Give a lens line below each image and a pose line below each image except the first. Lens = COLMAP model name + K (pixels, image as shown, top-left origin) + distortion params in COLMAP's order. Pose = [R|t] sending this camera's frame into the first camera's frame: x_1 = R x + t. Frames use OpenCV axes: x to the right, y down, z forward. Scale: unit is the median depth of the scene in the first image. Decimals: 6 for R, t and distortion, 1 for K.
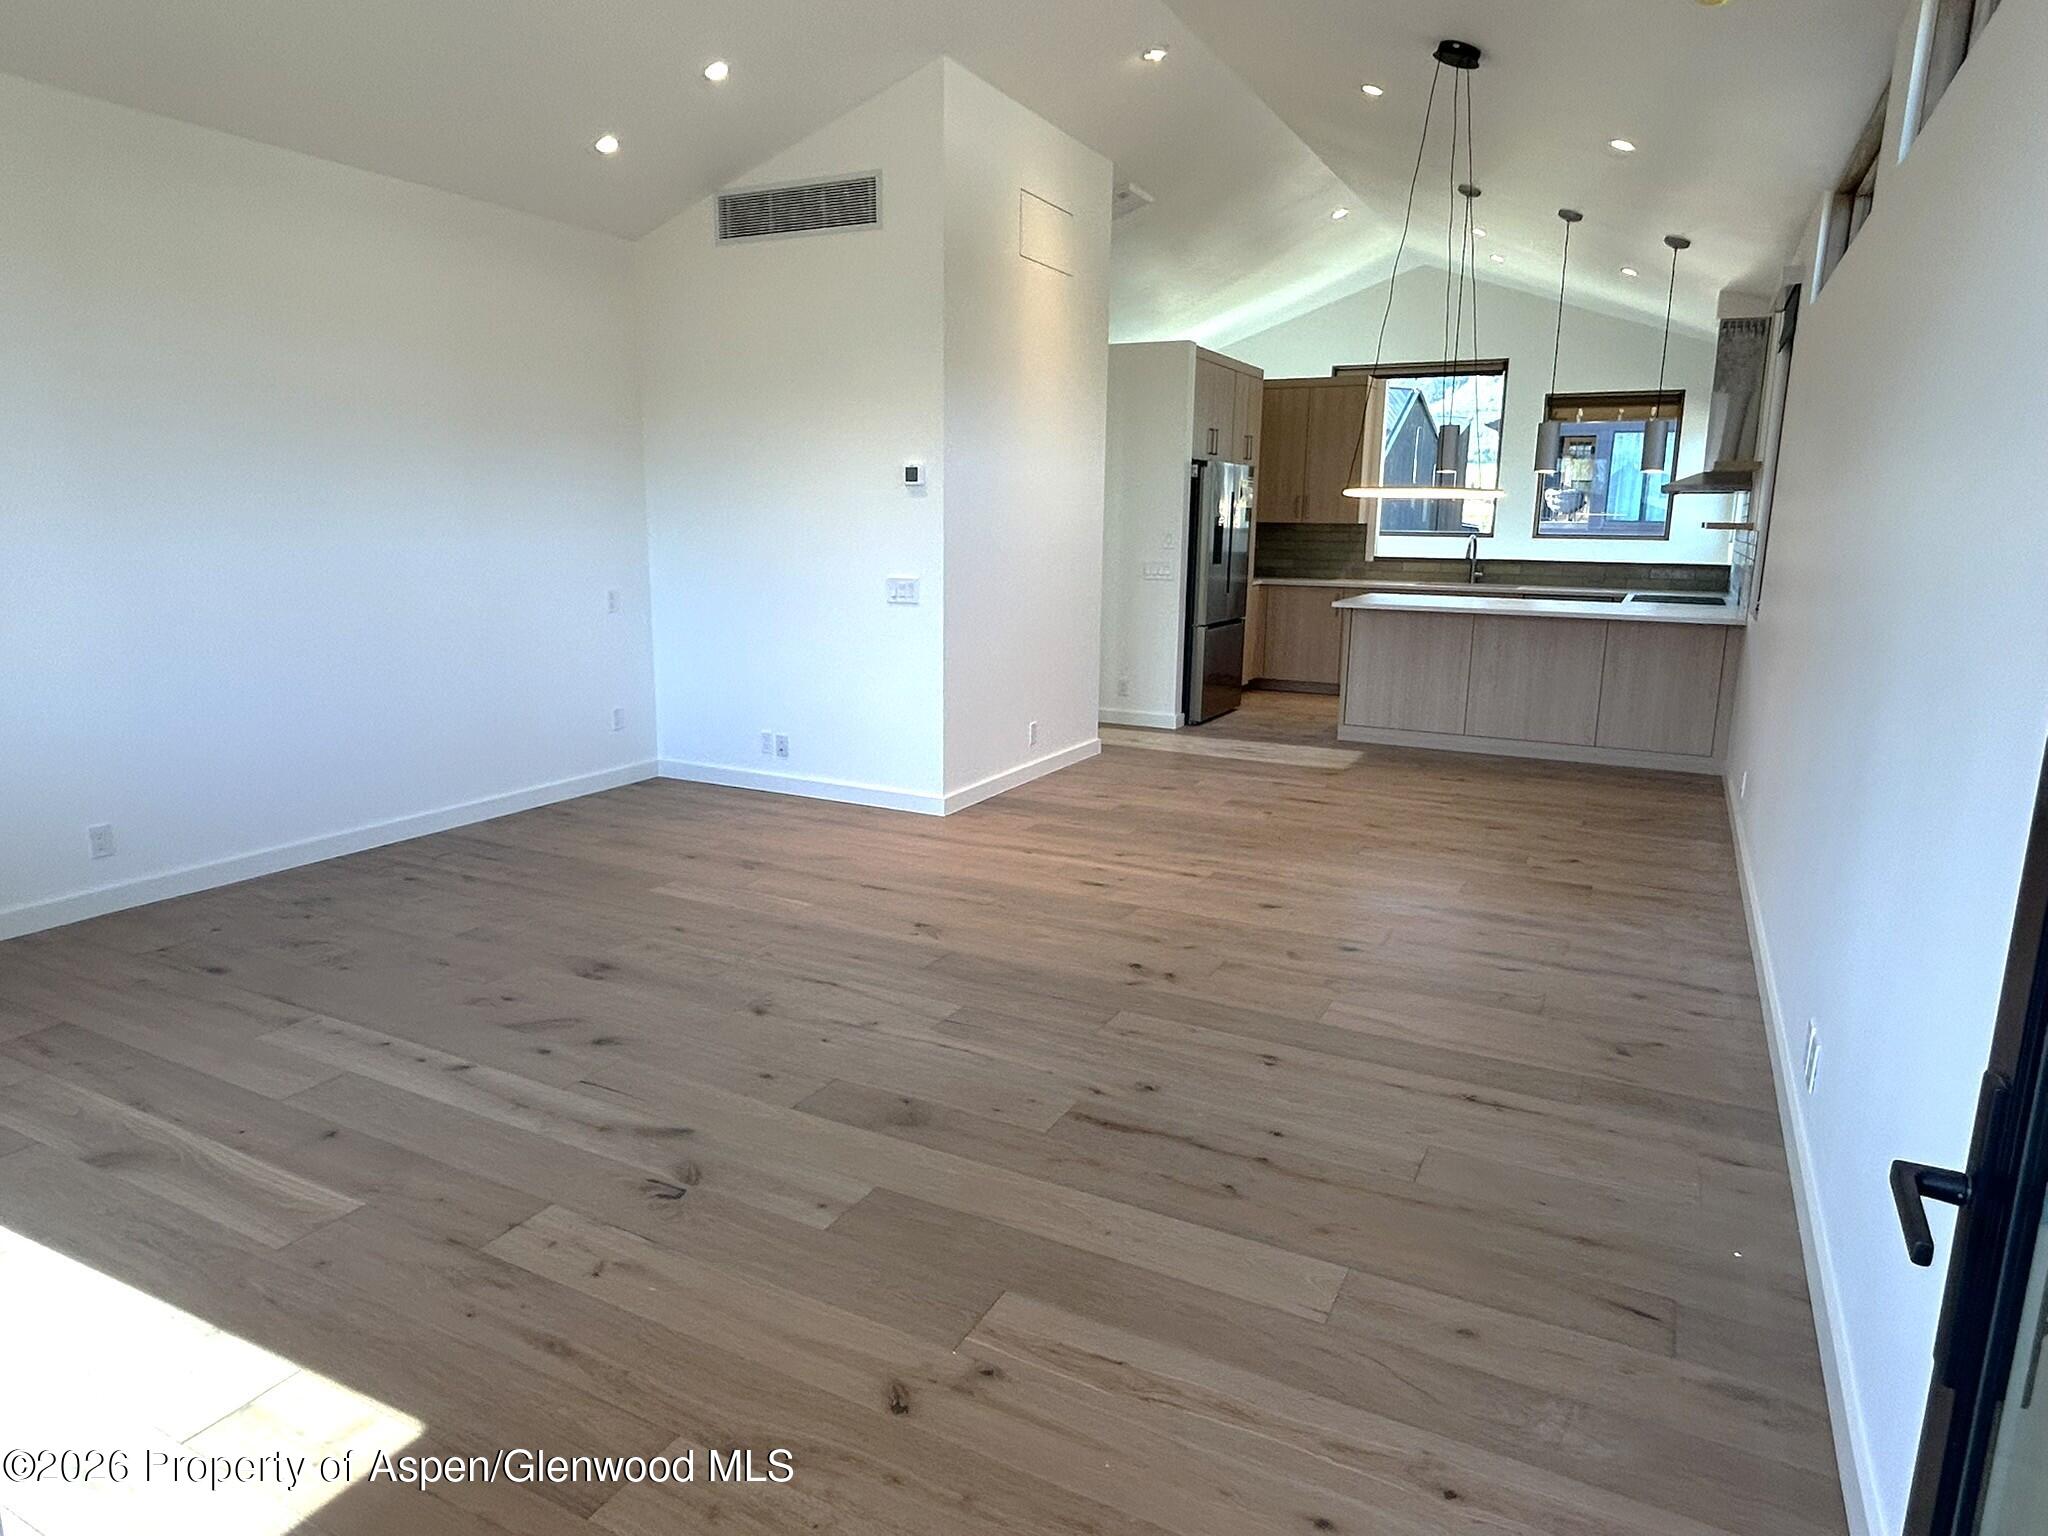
lens RADIAL K [[1250.5, 0, 1024.0], [0, 1250.5, 768.0], [0, 0, 1]] dist [0.003463, 0.000471]
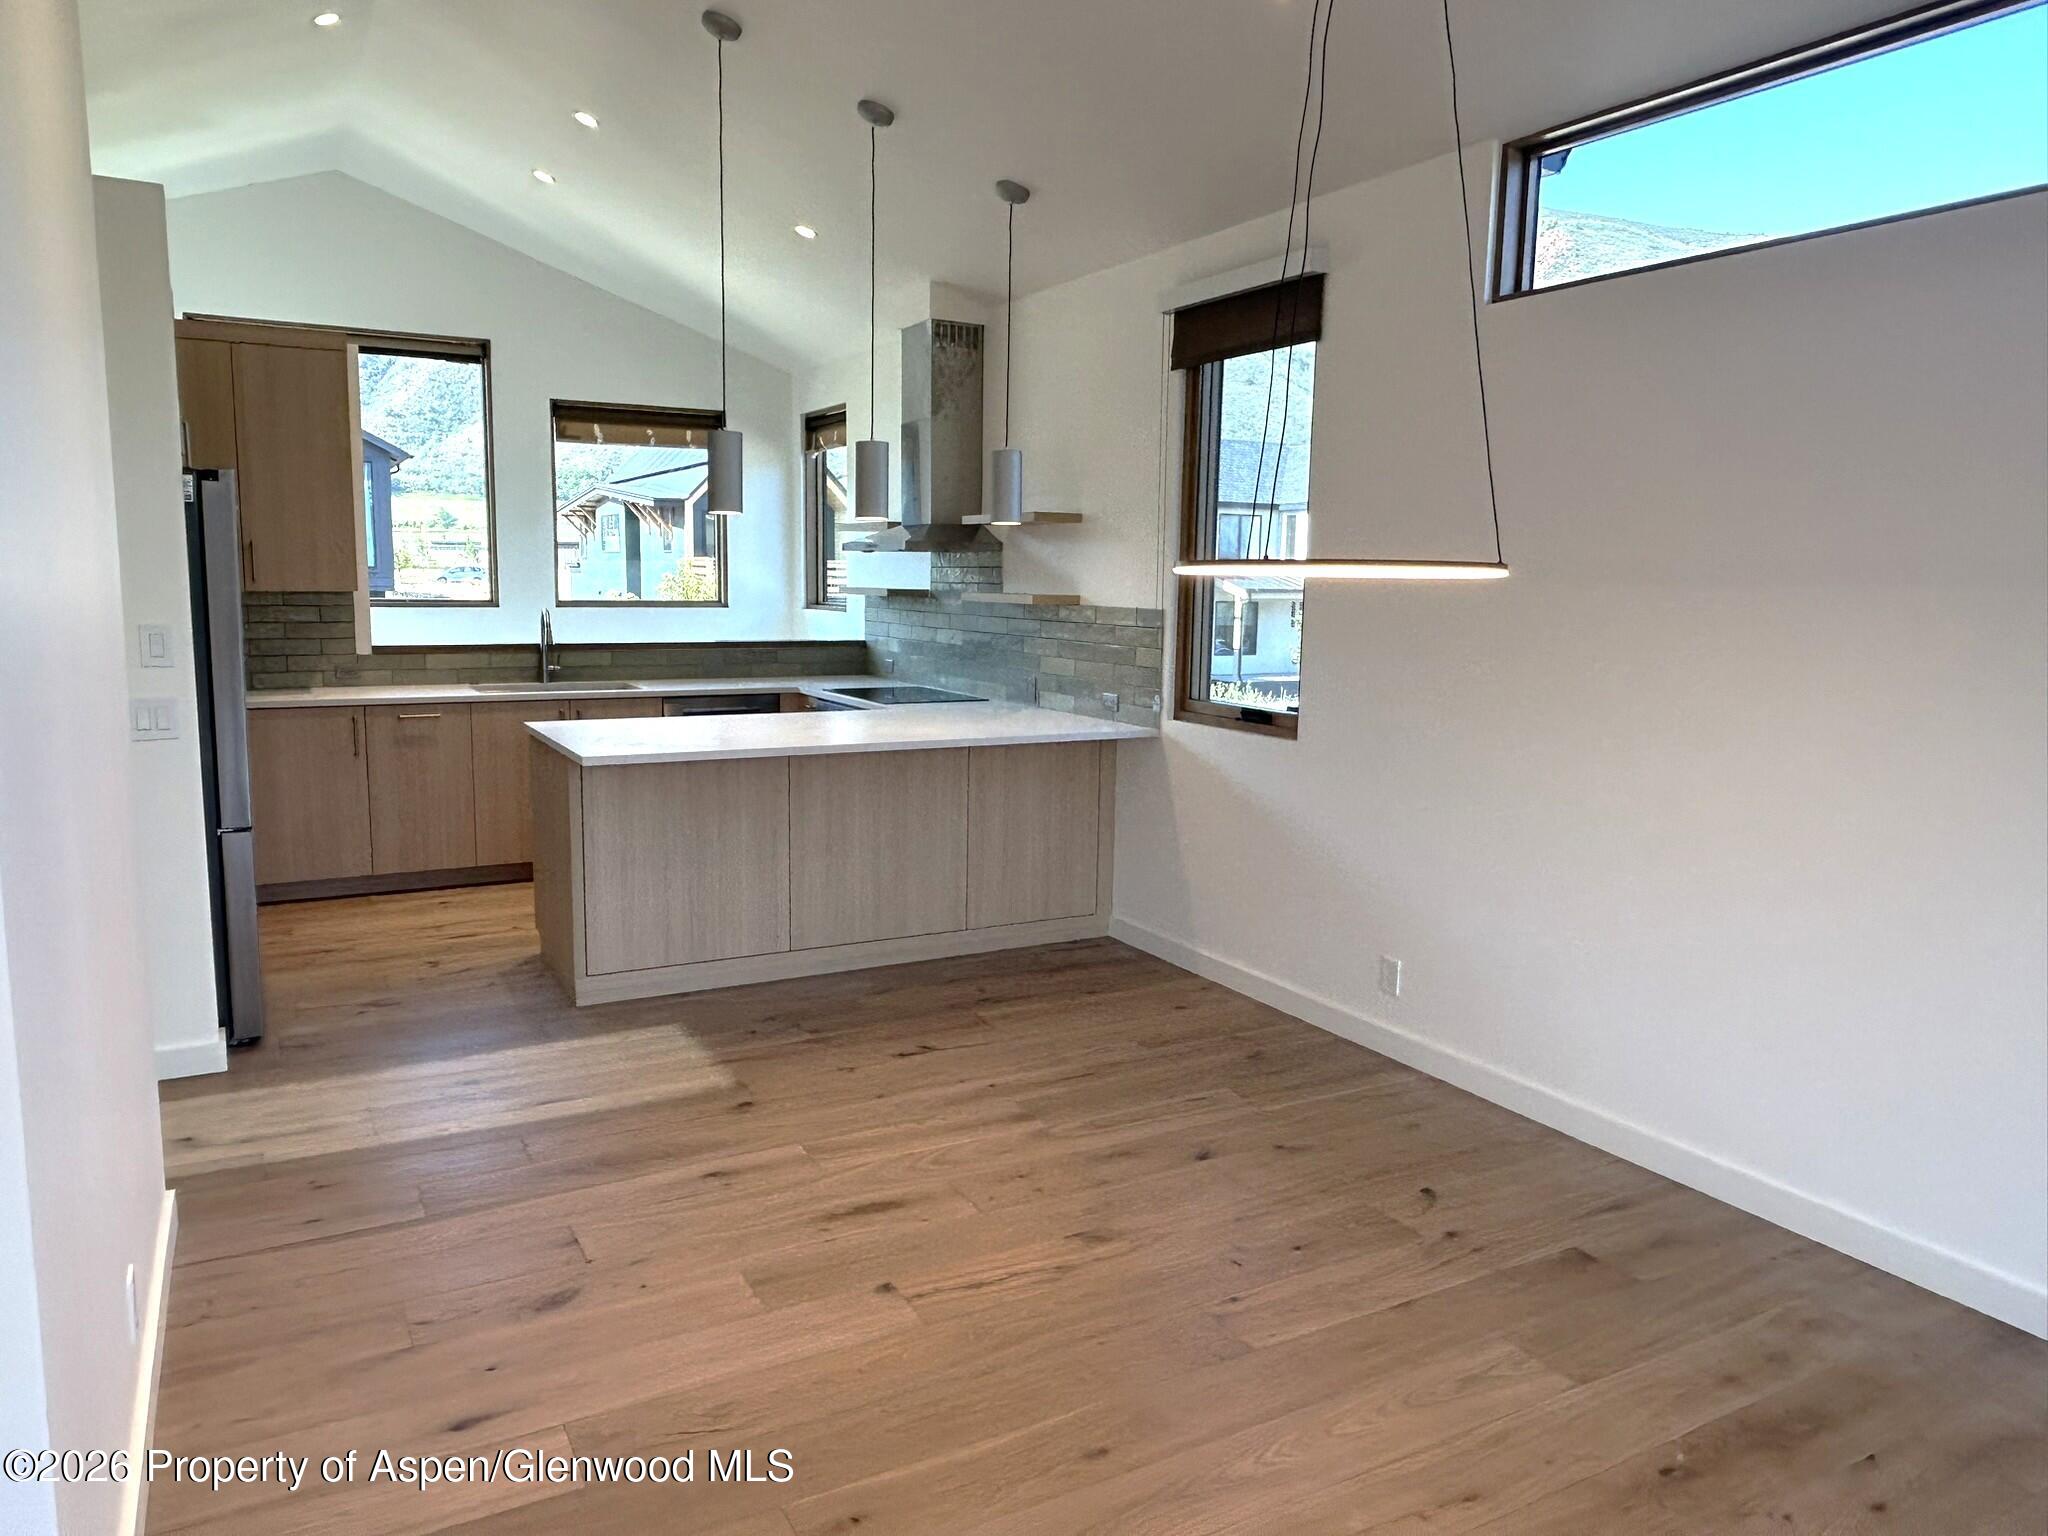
lens RADIAL K [[1348.7, 0, 1024.0], [0, 1348.7, 768.0], [0, 0, 1]] dist [0.004401, 0.000826]
pose [[0.549008, -0.125312, 0.826370, -0.103659], [0.159452, 0.986241, 0.043621, -0.116950], [-0.820467, 0.107818, 0.561436, 0.511834]]
